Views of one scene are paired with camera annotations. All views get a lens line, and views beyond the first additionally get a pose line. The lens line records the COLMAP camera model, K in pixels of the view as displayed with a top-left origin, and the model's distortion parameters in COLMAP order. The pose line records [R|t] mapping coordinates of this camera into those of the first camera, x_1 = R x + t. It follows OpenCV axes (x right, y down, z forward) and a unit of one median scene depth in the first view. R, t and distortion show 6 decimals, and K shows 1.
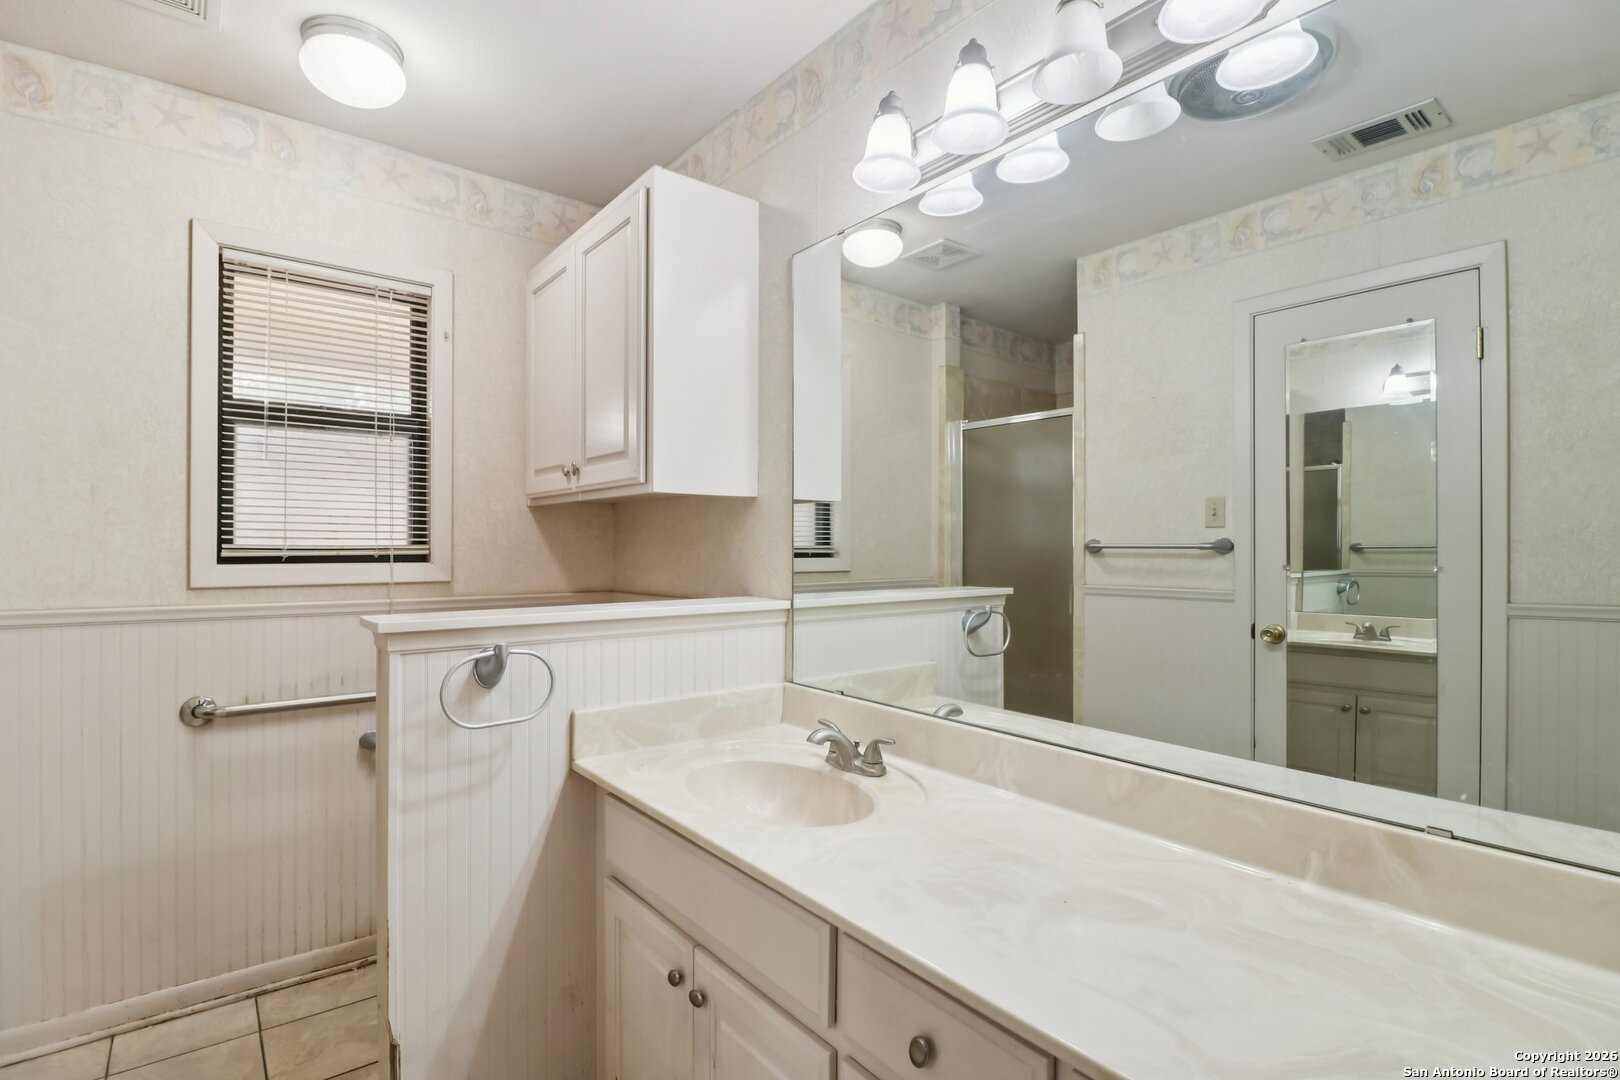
lens RADIAL K [[754.6, 0, 802.8], [0, 754.6, 559.0], [0, 0, 1]] dist [0.001390, -0.008924]
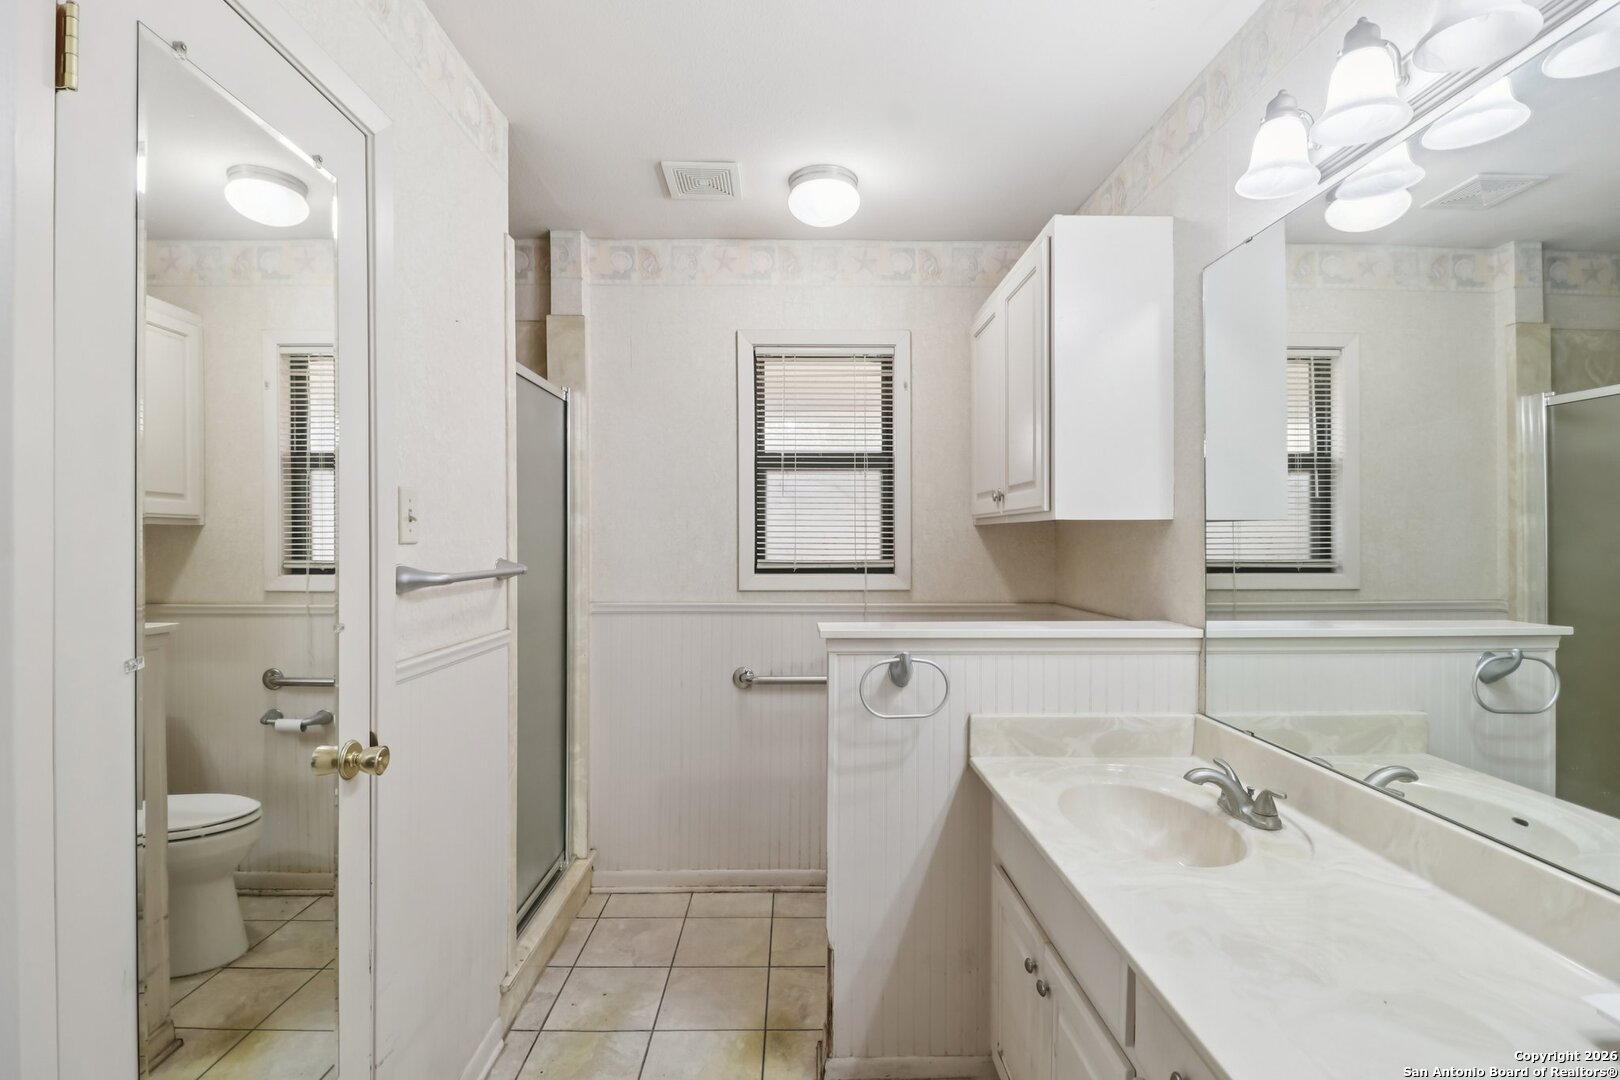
lens RADIAL K [[752.0, 0, 812.3], [0, 752.0, 568.9], [0, 0, 1]] dist [0.027684, -0.030265]
pose [[0.803515, 0.019888, -0.594952, 0.139520], [-0.010234, 0.999756, 0.019598, -0.031758], [0.595197, -0.009659, 0.803522, -0.054268]]
